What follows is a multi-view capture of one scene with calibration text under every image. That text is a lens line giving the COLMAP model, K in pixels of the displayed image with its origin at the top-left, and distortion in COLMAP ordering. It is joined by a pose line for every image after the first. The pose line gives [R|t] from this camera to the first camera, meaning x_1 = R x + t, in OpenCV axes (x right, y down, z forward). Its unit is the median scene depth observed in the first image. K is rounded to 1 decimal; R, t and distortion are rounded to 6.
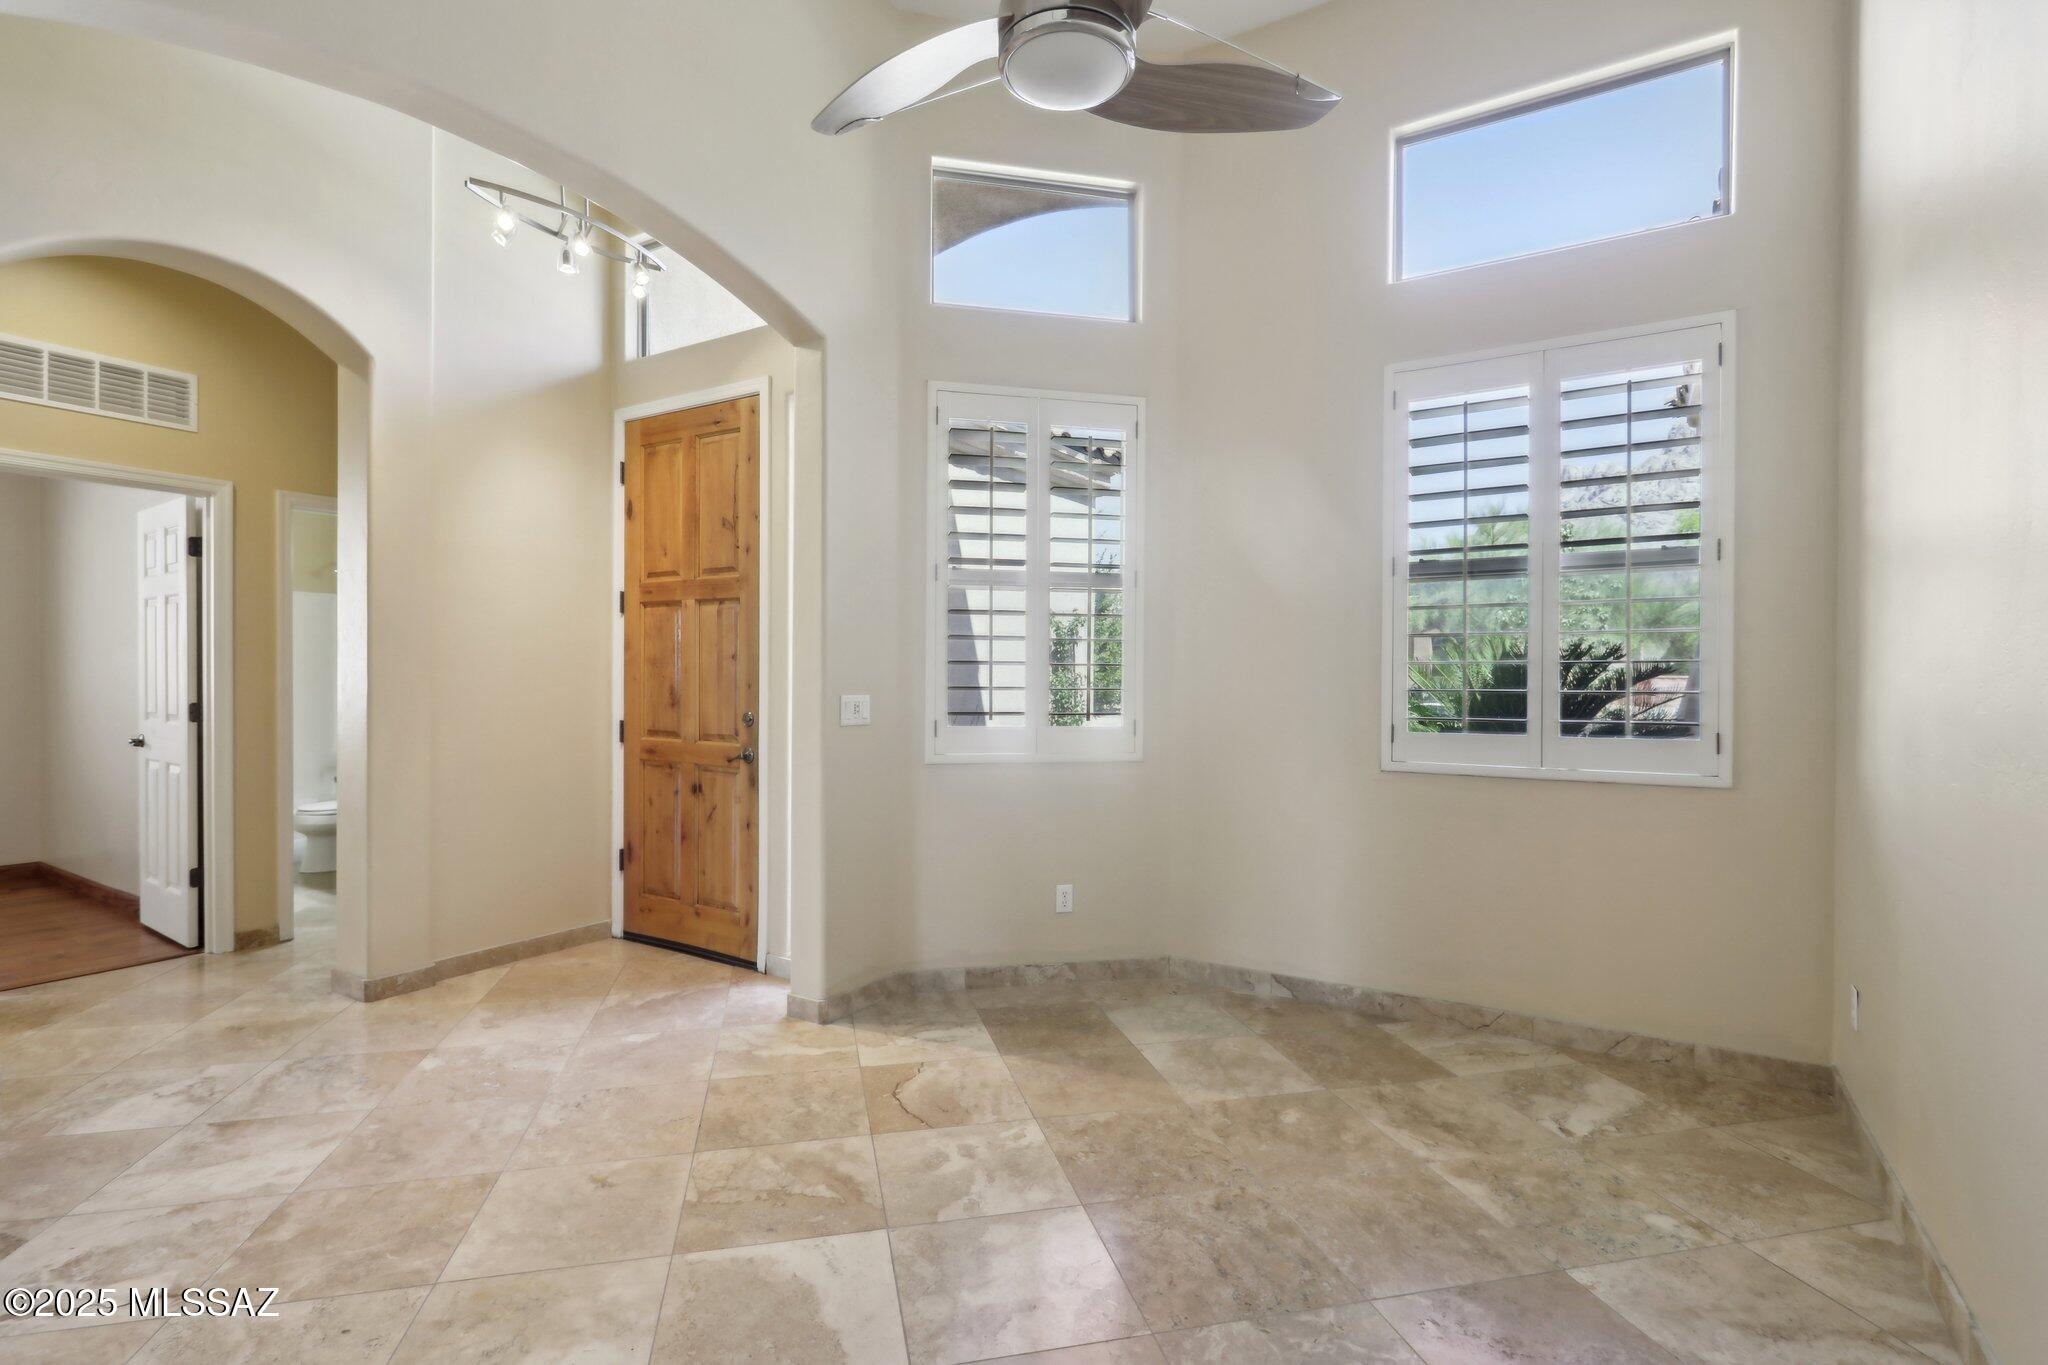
lens RADIAL K [[966.9, 0, 1021.8], [0, 966.9, 677.3], [0, 0, 1]] dist [0.002748, 0.000849]
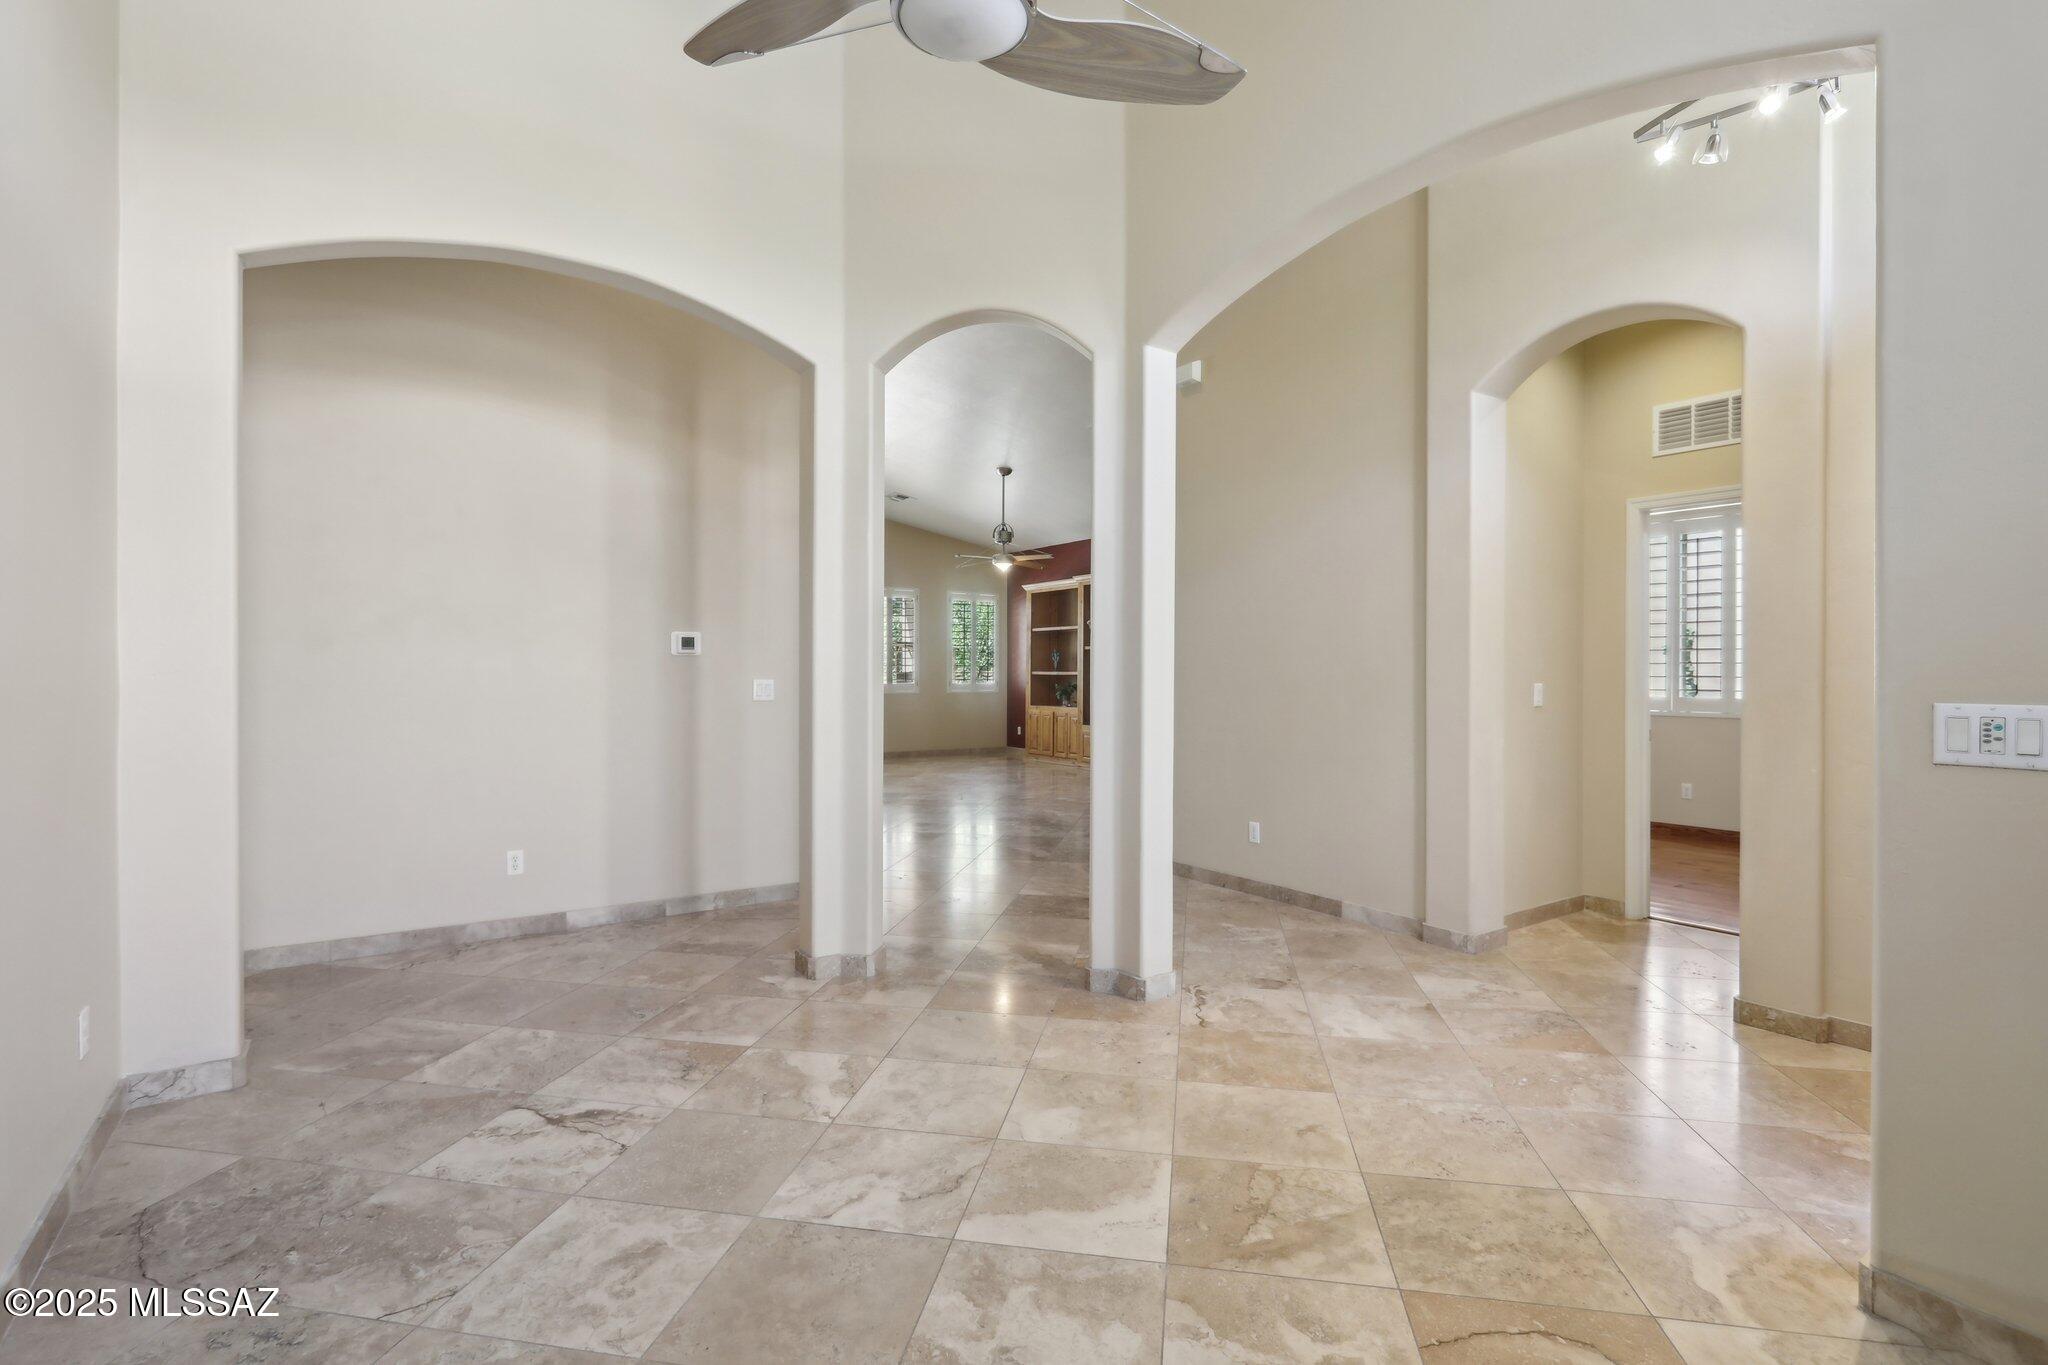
lens RADIAL K [[966.9, 0, 1021.8], [0, 966.9, 677.3], [0, 0, 1]] dist [0.002748, 0.000849]
pose [[-0.392547, -0.001729, -0.919730, 0.659599], [-0.007697, 0.999969, 0.001405, 0.011442], [0.919700, 0.007631, -0.392548, 1.067945]]
